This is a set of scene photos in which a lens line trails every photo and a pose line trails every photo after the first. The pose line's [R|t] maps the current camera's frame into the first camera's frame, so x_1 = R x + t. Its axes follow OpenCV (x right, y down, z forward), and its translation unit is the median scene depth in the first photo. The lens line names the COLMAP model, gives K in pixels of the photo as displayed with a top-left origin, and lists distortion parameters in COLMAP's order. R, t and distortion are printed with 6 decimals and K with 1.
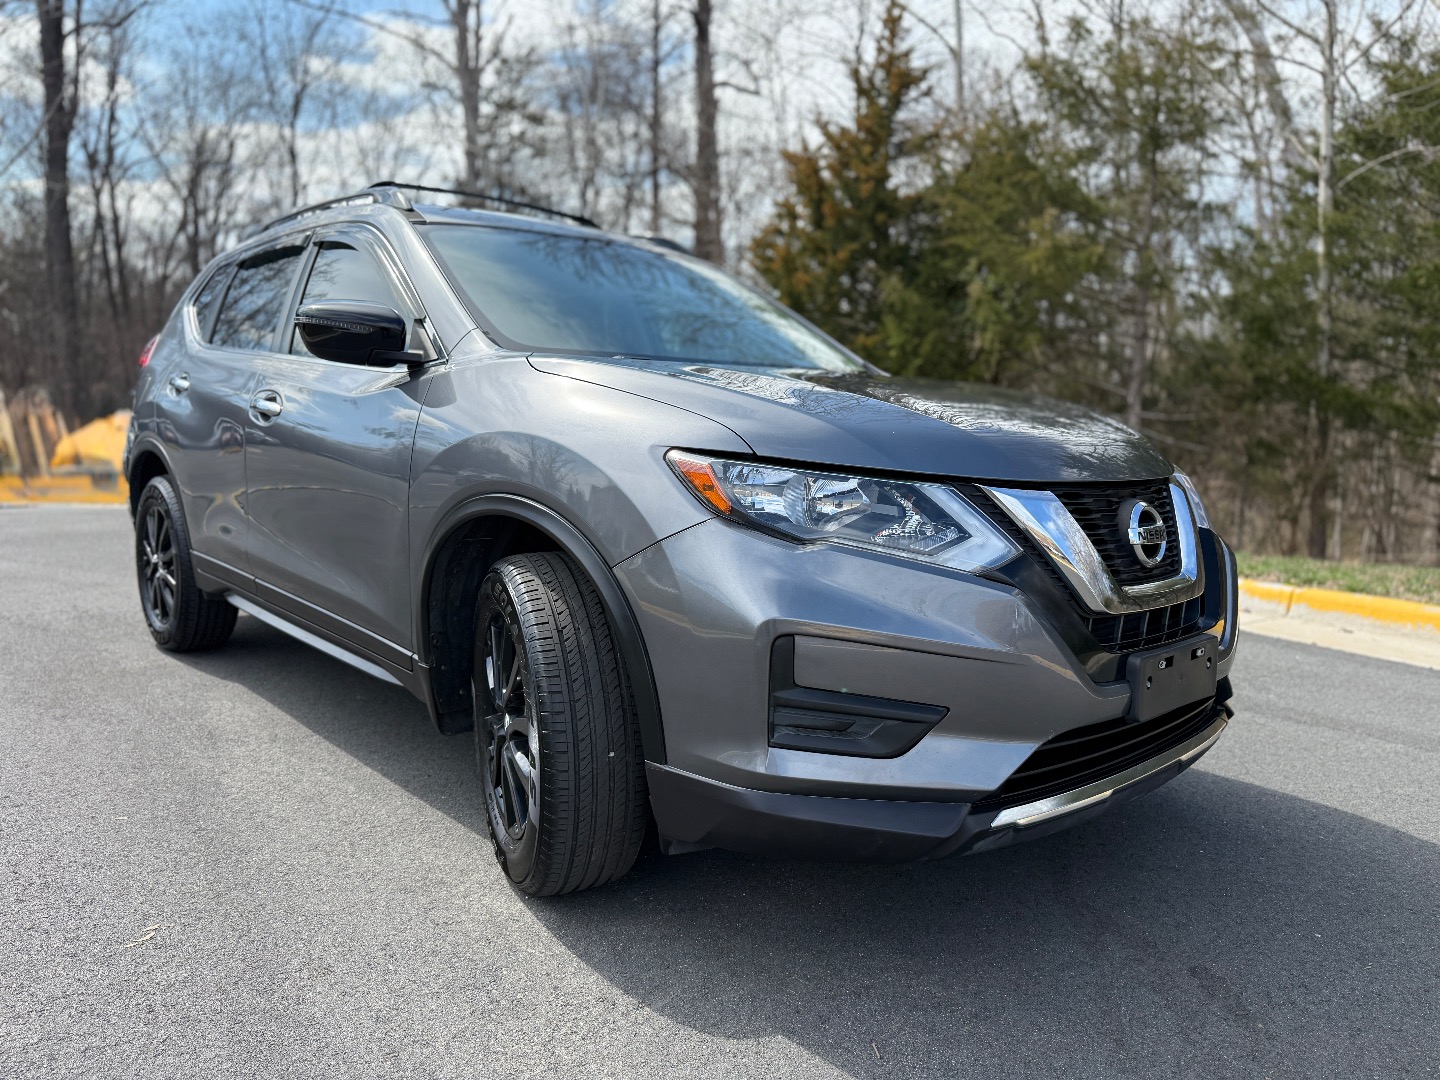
lens RADIAL K [[1017.5, 0, 720.0], [0, 1017.5, 540.0], [0, 0, 1]] dist [0.073240, -0.095518]
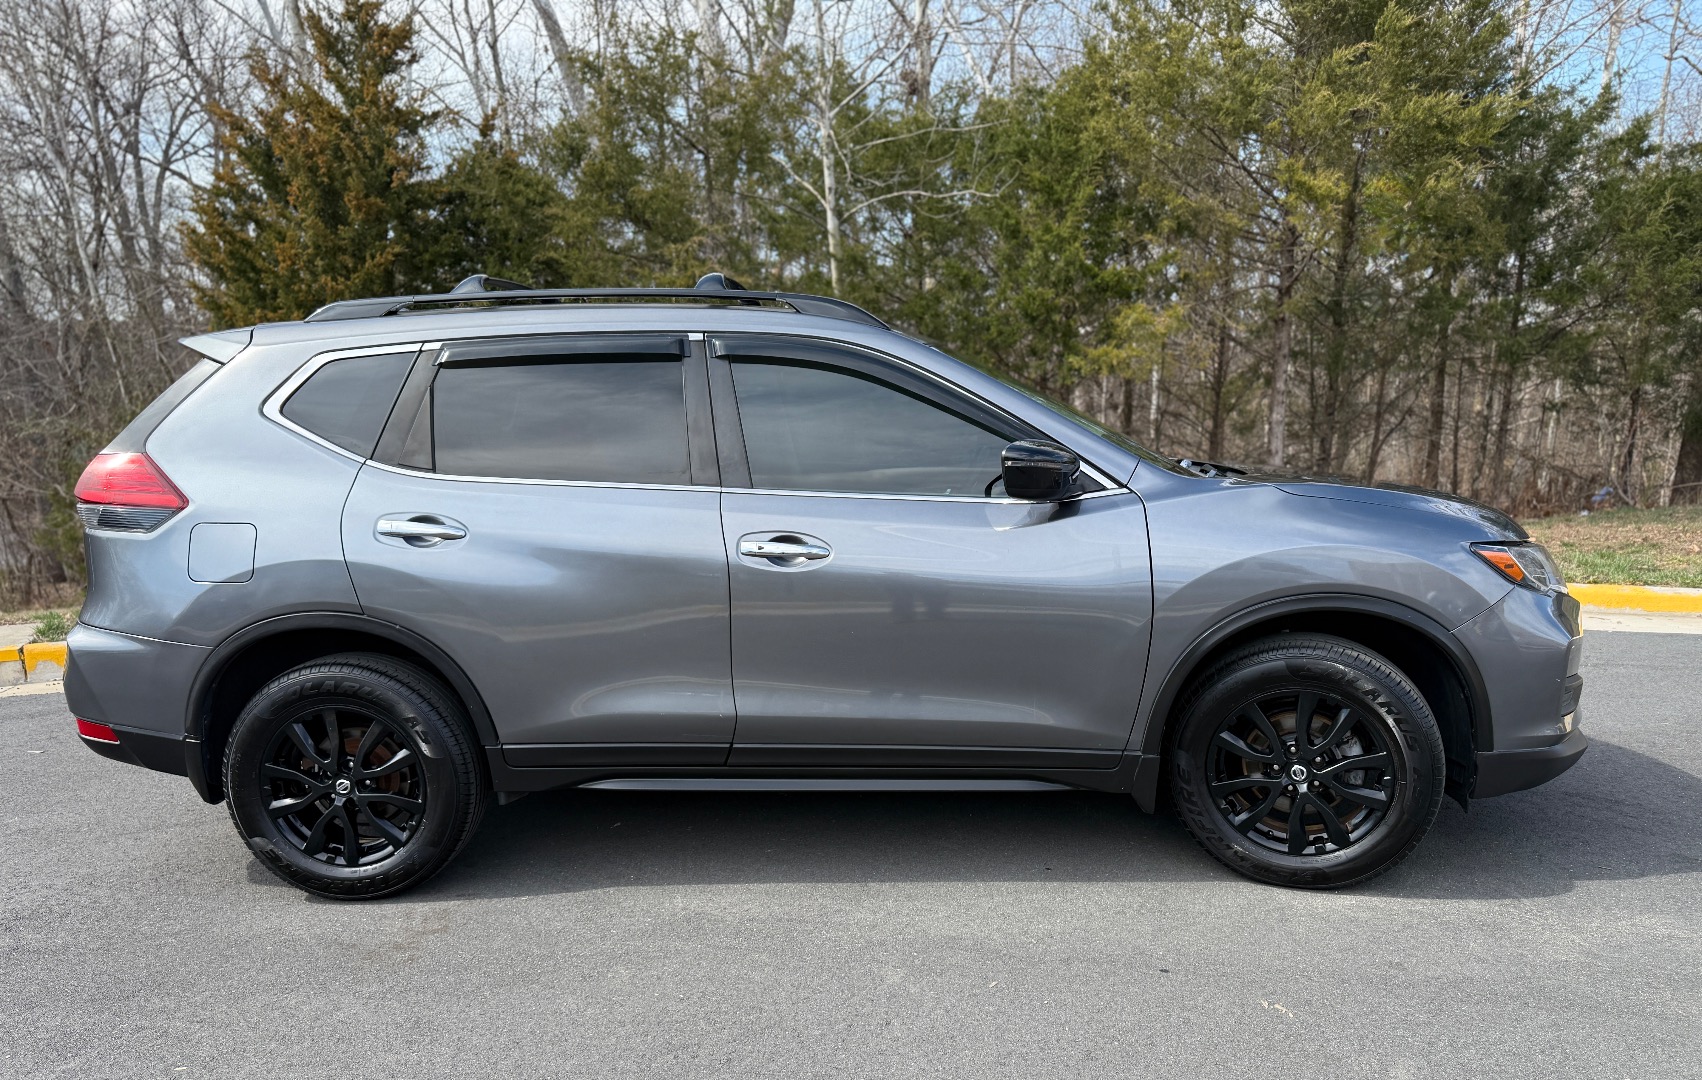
lens RADIAL K [[1199.6, 0, 843.7], [0, 1199.6, 632.2], [0, 0, 1]] dist [0.172781, -0.343719]
pose [[0.708760, -0.177915, 0.682646, -1.217519], [0.137355, 0.983959, 0.113836, -0.183701], [-0.691949, 0.013083, 0.721828, 0.217634]]
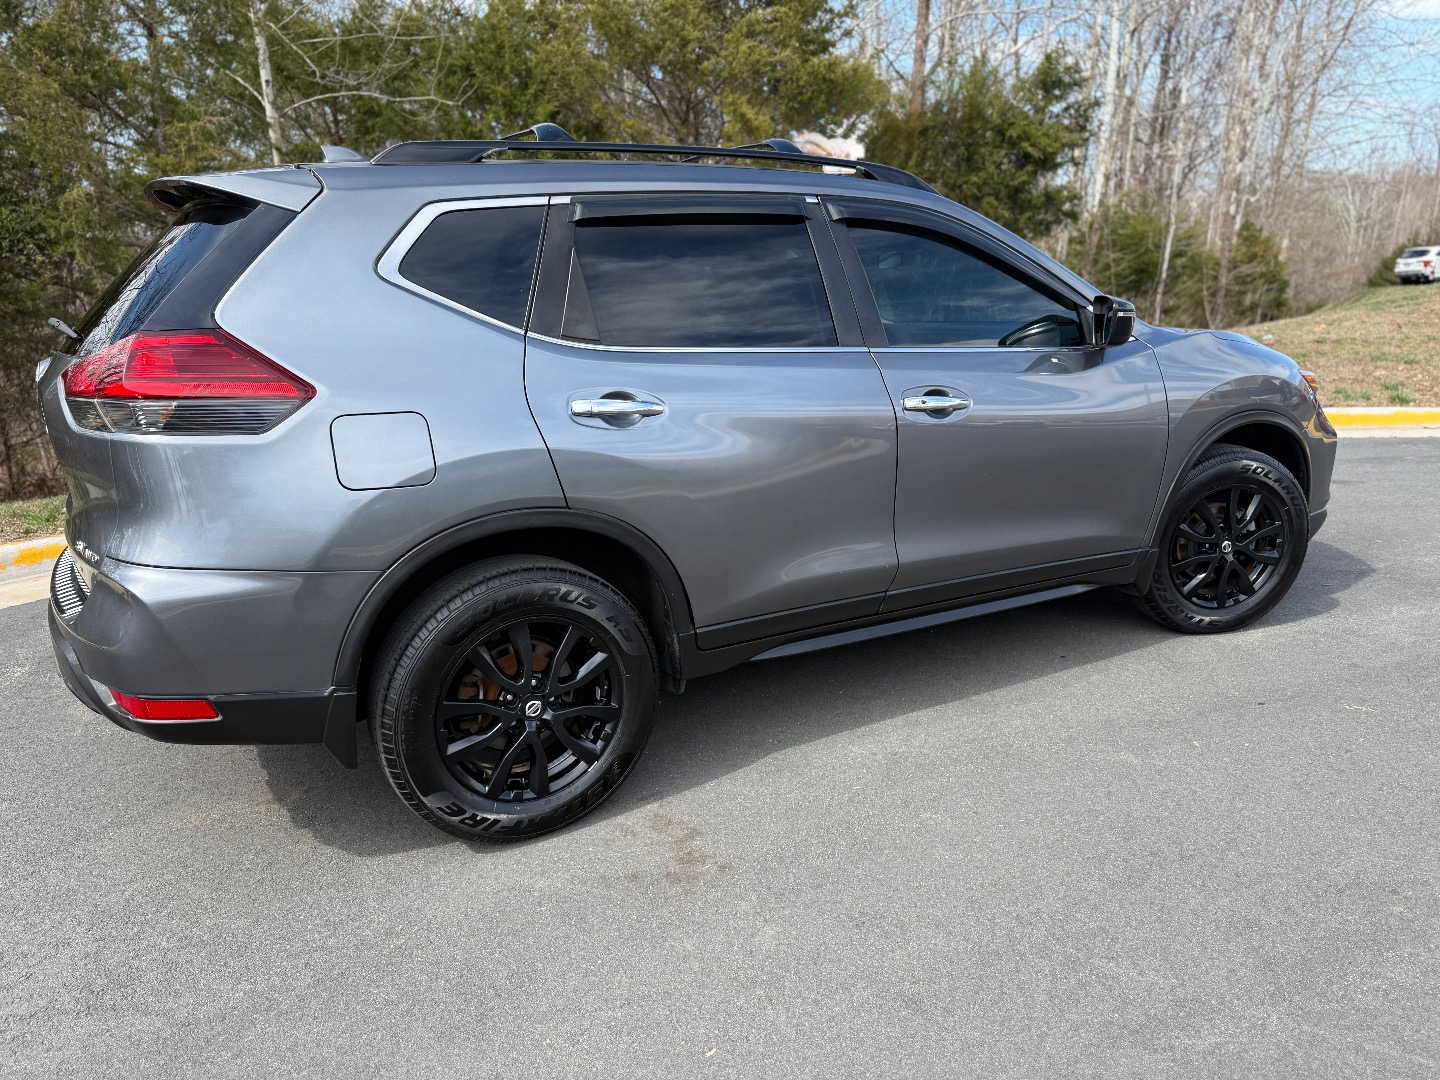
lens RADIAL K [[1021.7, 0, 720.0], [0, 1021.7, 540.0], [0, 0, 1]] dist [0.207874, -0.460281]
pose [[0.221093, -0.265612, 0.938386, -1.531629], [0.163288, 0.958697, 0.232889, -0.284396], [-0.961486, 0.101737, 0.255332, 1.029486]]
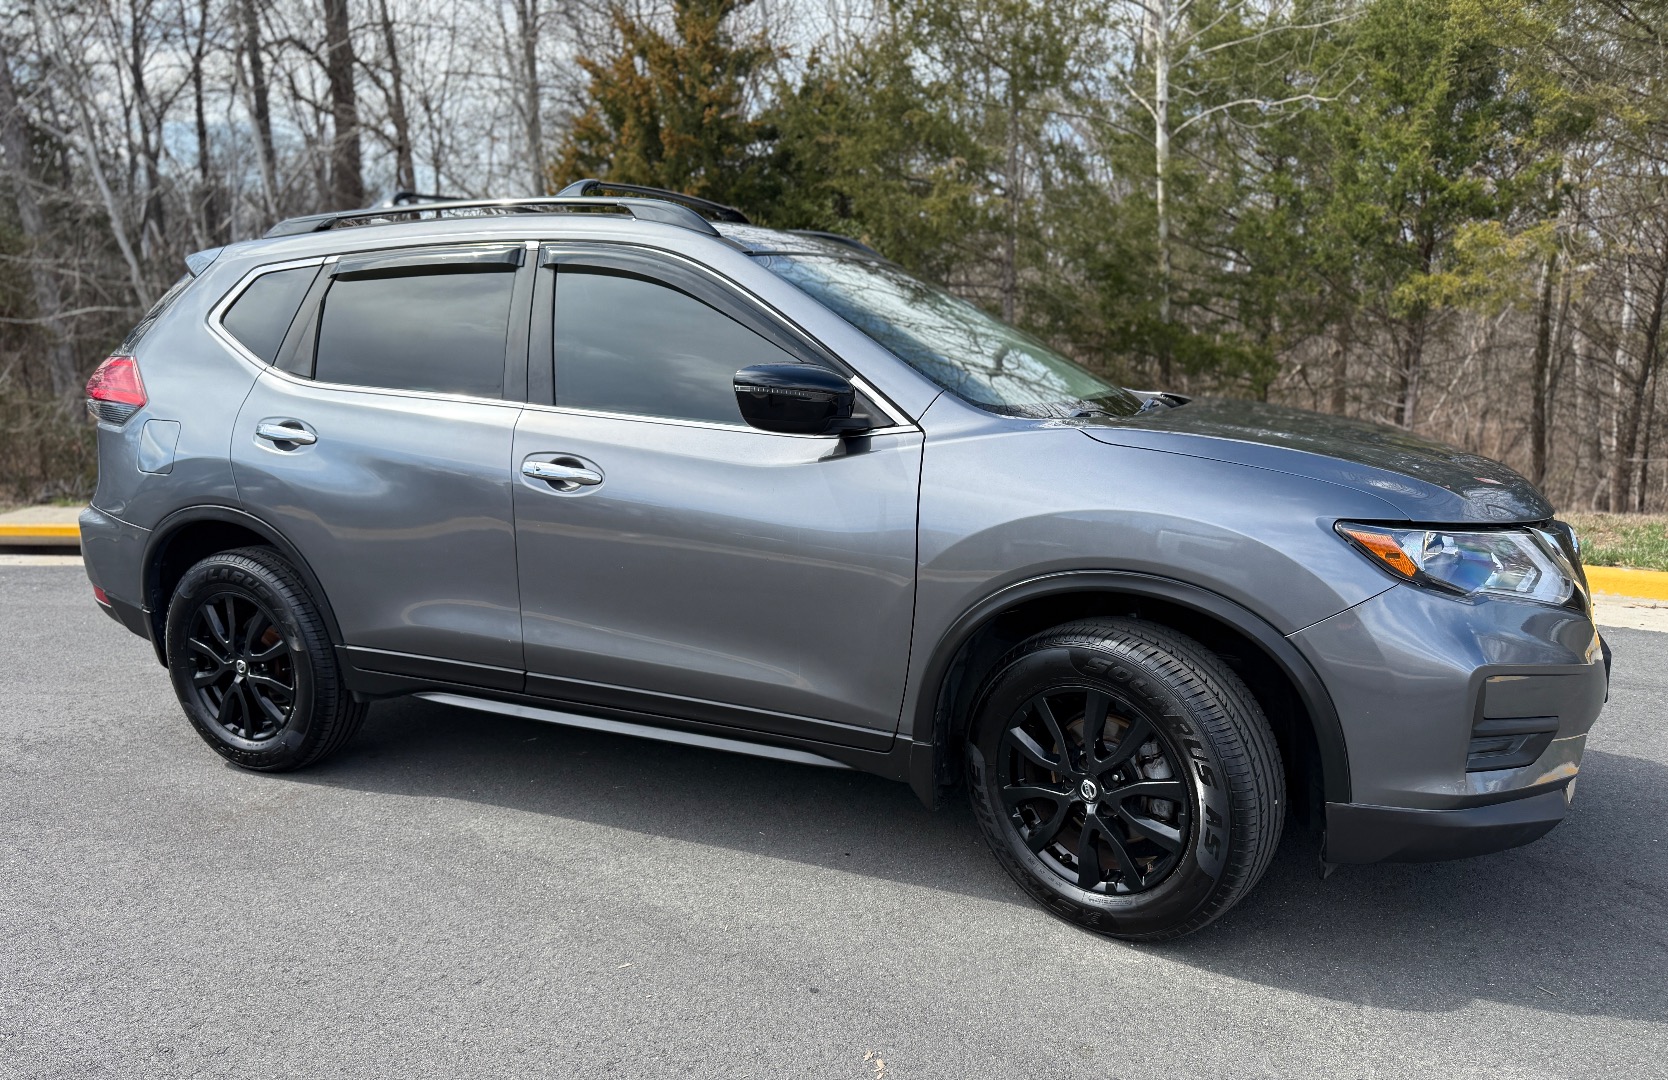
lens RADIAL K [[1175.0, 0, 827.7], [0, 1175.0, 620.3], [0, 0, 1]] dist [0.173625, -0.393732]
pose [[0.925265, -0.119307, 0.360069, -0.647452], [0.082332, 0.989785, 0.116392, -0.112568], [-0.370277, -0.078048, 0.925637, 0.002524]]
